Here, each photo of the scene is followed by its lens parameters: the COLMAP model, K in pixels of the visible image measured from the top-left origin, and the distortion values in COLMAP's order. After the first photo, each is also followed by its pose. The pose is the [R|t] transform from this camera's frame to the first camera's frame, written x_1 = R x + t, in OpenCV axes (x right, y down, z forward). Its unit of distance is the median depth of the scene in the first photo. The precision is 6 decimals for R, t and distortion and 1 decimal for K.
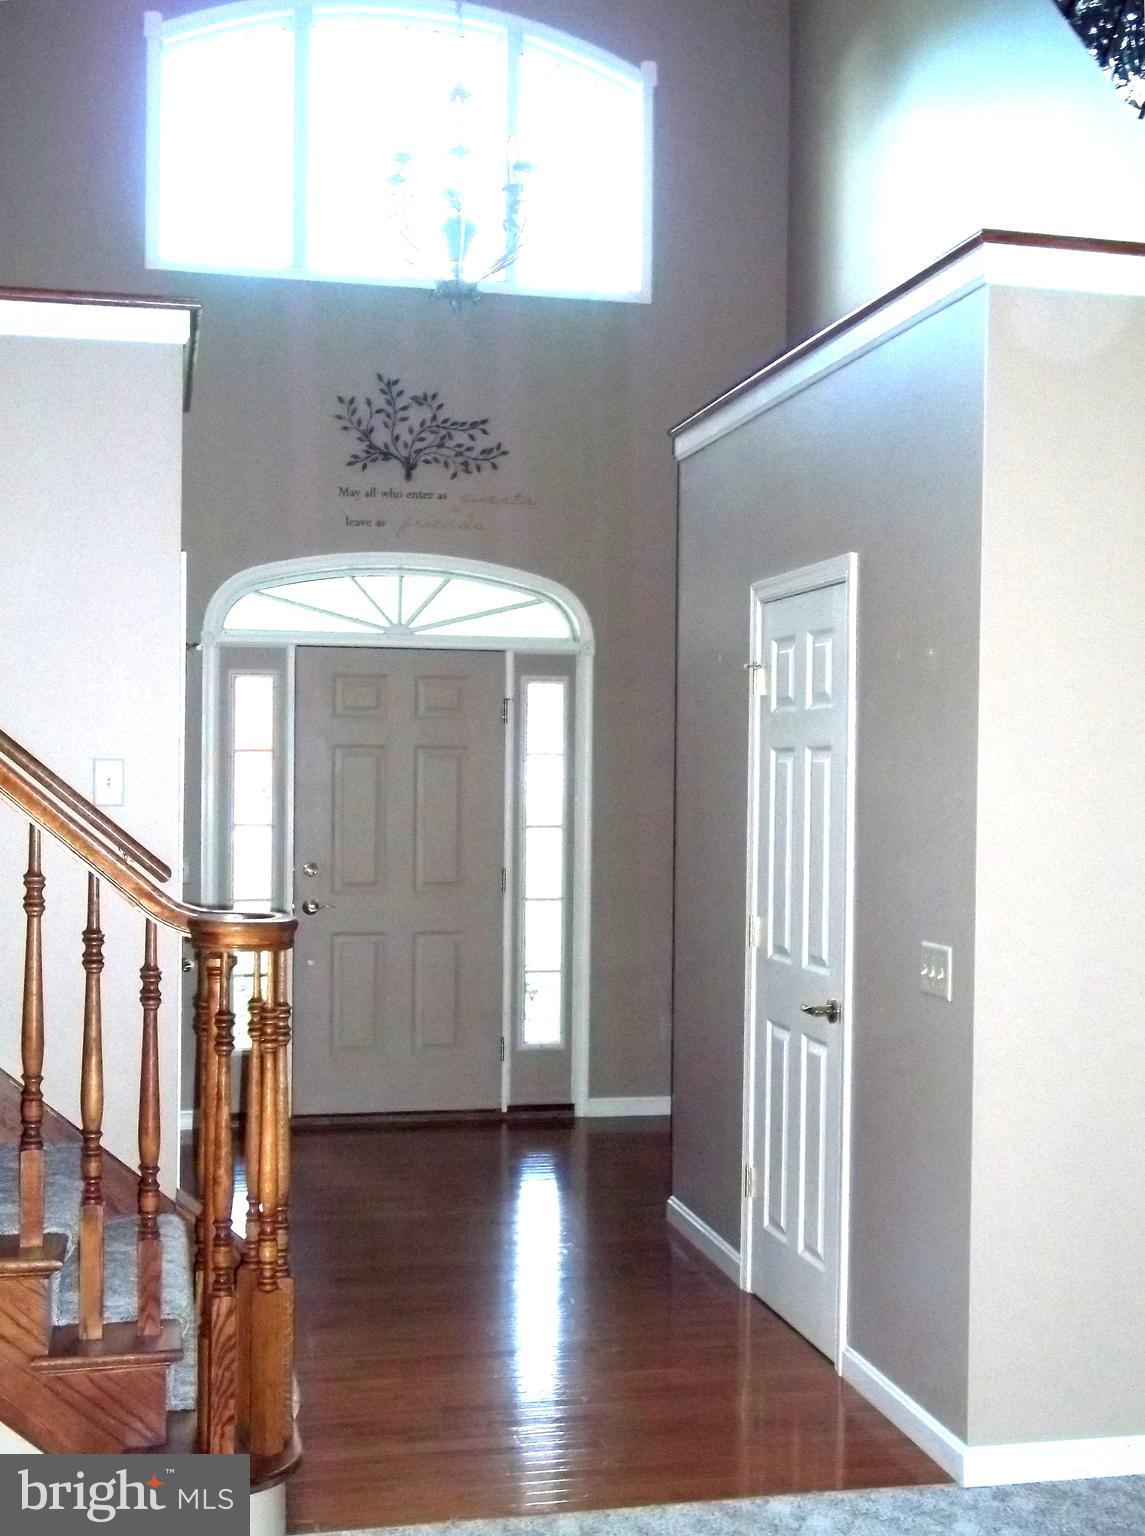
lens RADIAL K [[1836.3, 0, 571.5], [0, 1836.3, 769.8], [0, 0, 1]] dist [0.000763, 0.005460]
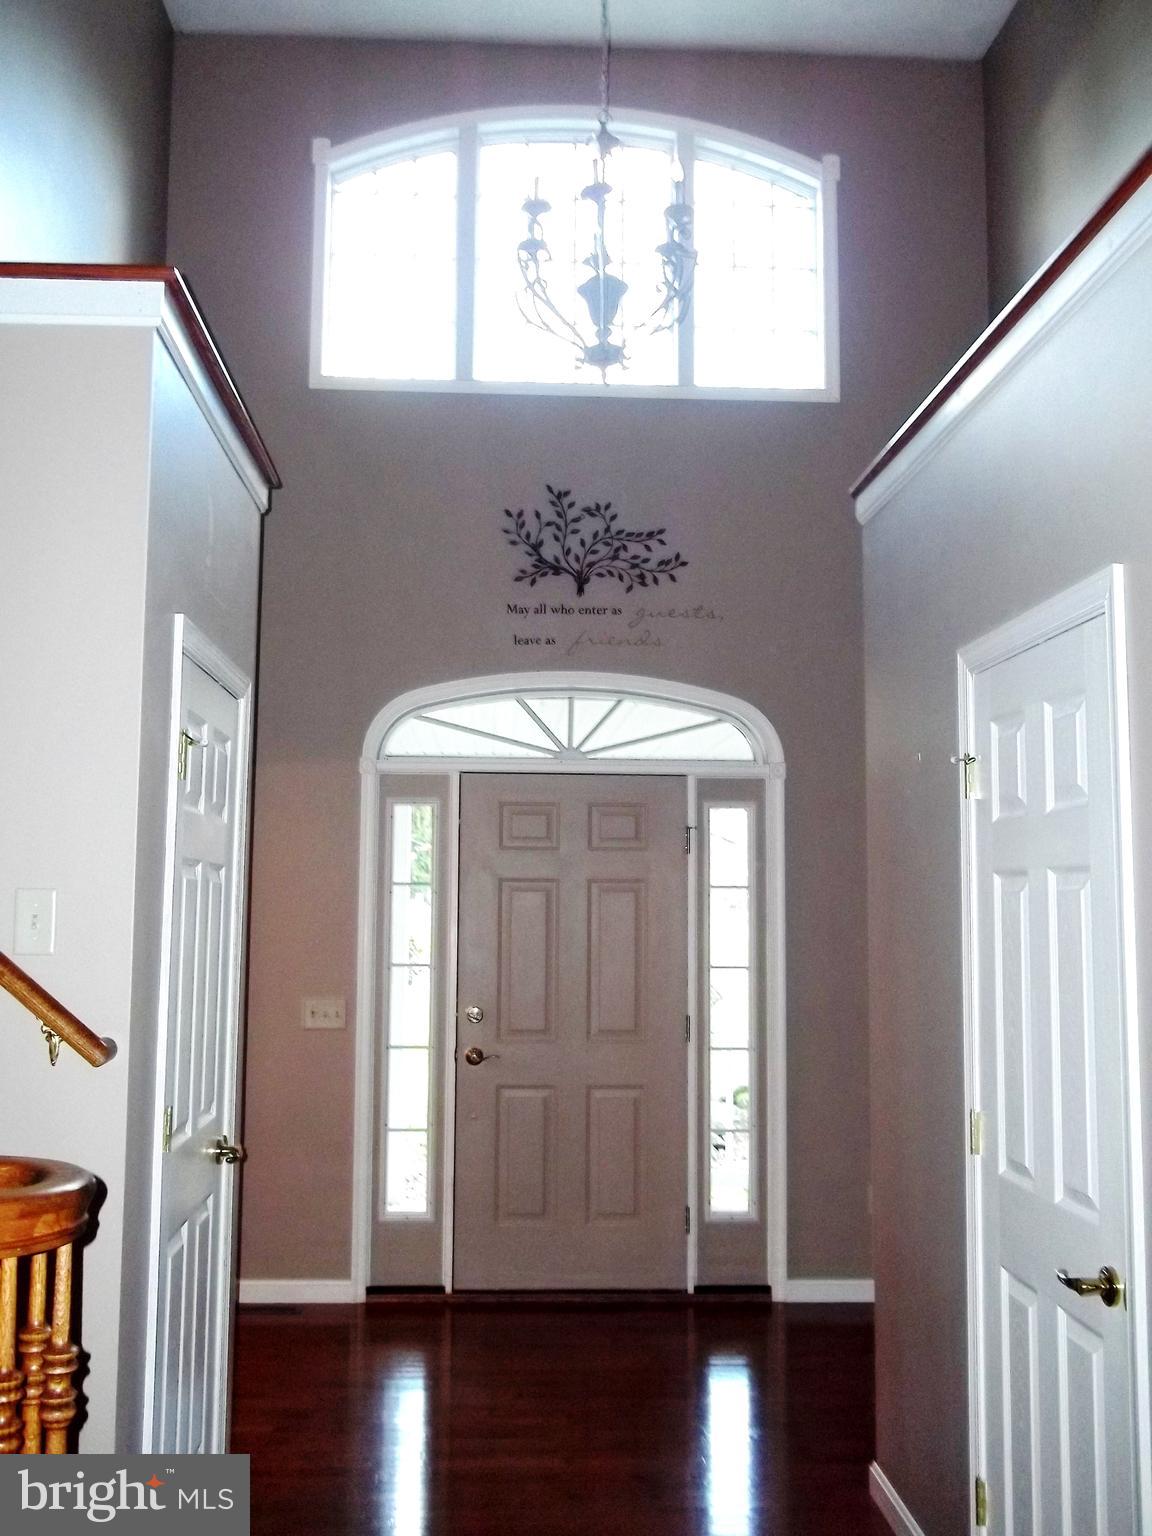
lens RADIAL K [[1466.7, 0, 579.0], [0, 1466.7, 756.1], [0, 0, 1]] dist [-0.012979, -0.008570]
pose [[0.987377, -0.021213, -0.156960, 0.026433], [0.005255, 0.994832, -0.101395, 0.000126], [0.158300, 0.099291, 0.982386, 0.272972]]
